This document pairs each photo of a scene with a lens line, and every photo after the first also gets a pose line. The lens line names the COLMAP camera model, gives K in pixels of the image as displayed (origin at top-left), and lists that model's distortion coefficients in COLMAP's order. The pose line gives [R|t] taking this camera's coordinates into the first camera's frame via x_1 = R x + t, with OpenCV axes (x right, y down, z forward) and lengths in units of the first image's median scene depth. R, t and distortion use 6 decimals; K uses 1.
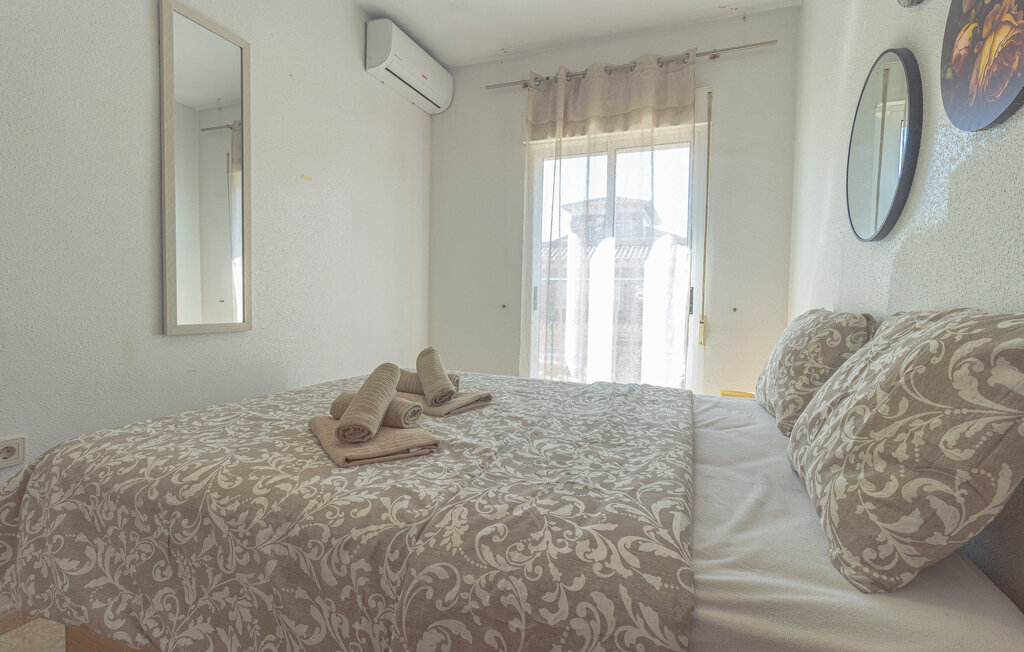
lens RADIAL K [[477.0, 0, 524.5], [0, 477.0, 321.4], [0, 0, 1]] dist [0.004233, 0.000310]
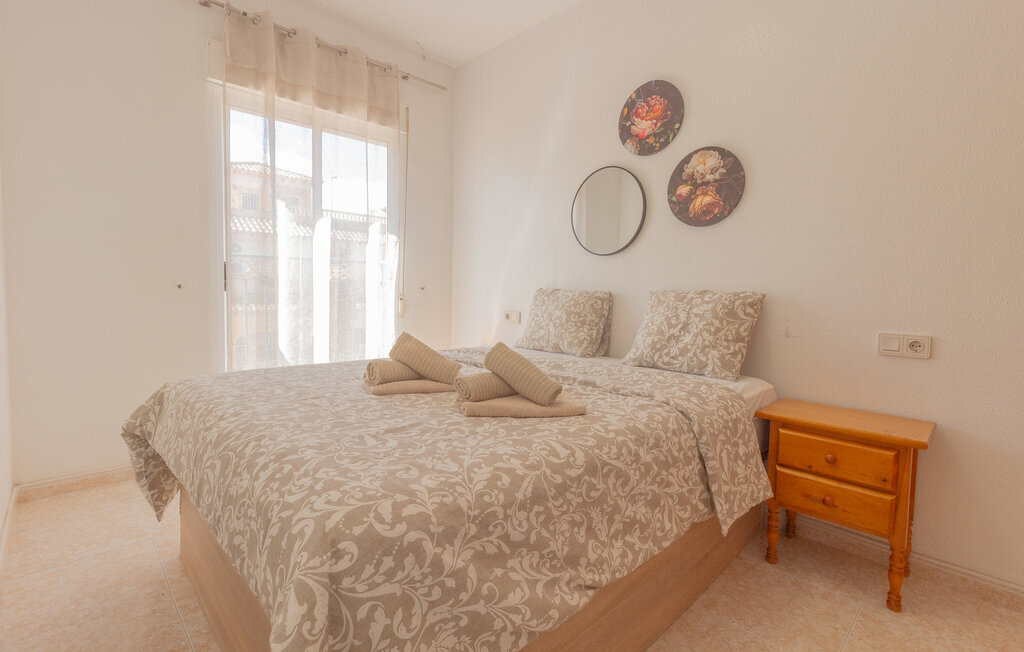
lens RADIAL K [[477.0, 0, 524.5], [0, 477.0, 321.4], [0, 0, 1]] dist [0.004233, 0.000310]
pose [[0.406833, -0.075294, 0.910394, -1.589388], [0.025365, 0.997144, 0.071133, -0.051961], [-0.913150, -0.005847, 0.407581, 0.590670]]
